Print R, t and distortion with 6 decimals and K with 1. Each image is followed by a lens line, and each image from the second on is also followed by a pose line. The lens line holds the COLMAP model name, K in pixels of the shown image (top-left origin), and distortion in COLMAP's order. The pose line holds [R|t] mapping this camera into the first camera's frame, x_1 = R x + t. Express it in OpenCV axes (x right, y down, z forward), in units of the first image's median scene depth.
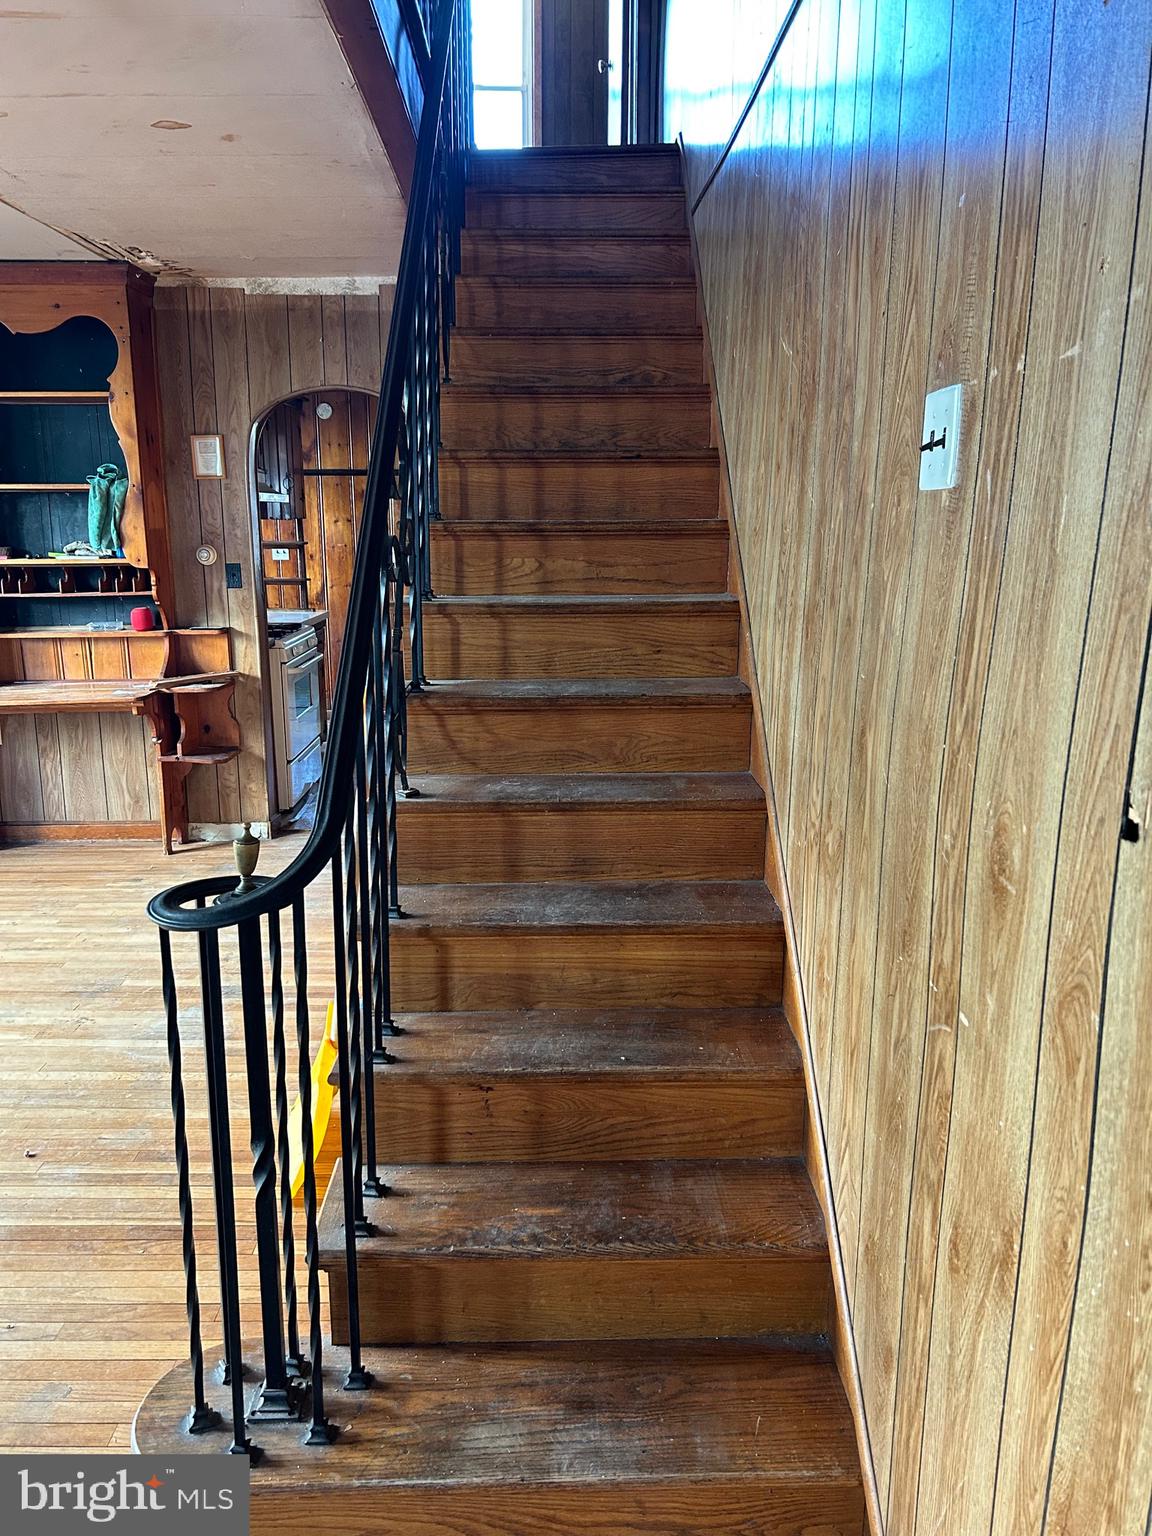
lens RADIAL K [[1160.5, 0, 579.4], [0, 1160.5, 772.4], [0, 0, 1]] dist [0.109206, -0.195713]
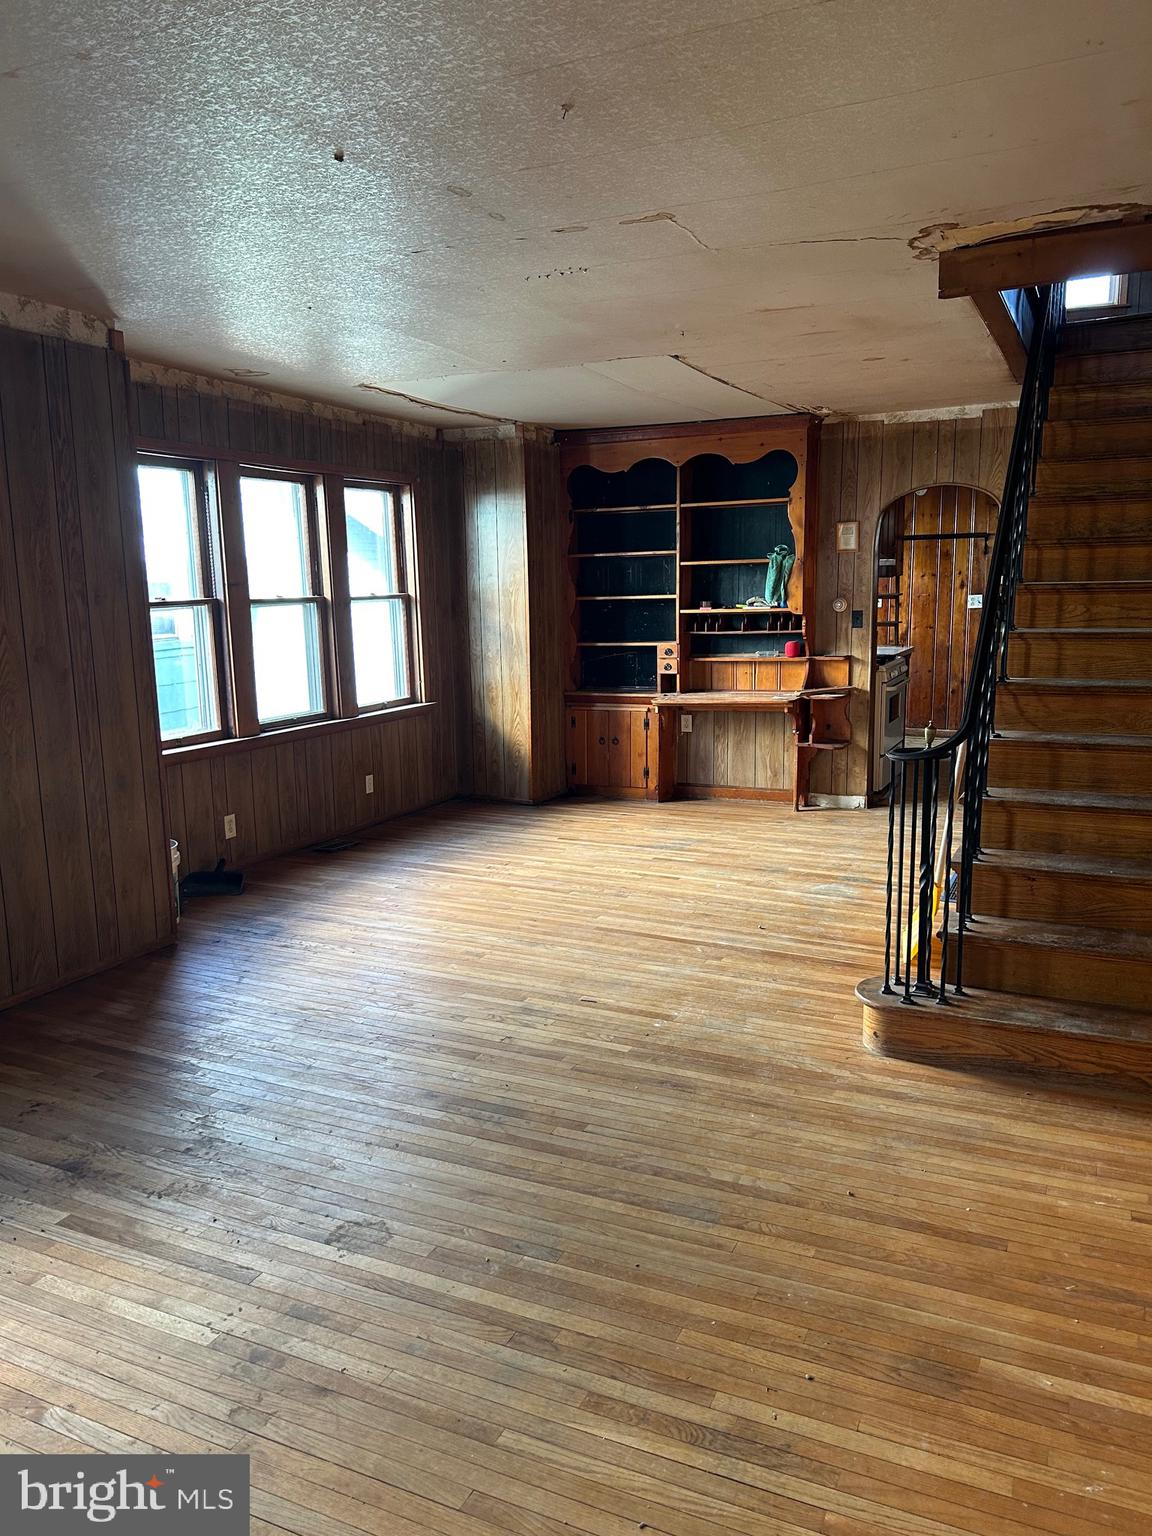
lens RADIAL K [[1160.5, 0, 579.4], [0, 1160.5, 772.4], [0, 0, 1]] dist [0.109206, -0.195713]
pose [[0.897646, 0.061949, -0.436342, 0.044457], [-0.079080, 0.996643, -0.021188, 0.101326], [0.433564, 0.053525, 0.899532, -0.562040]]
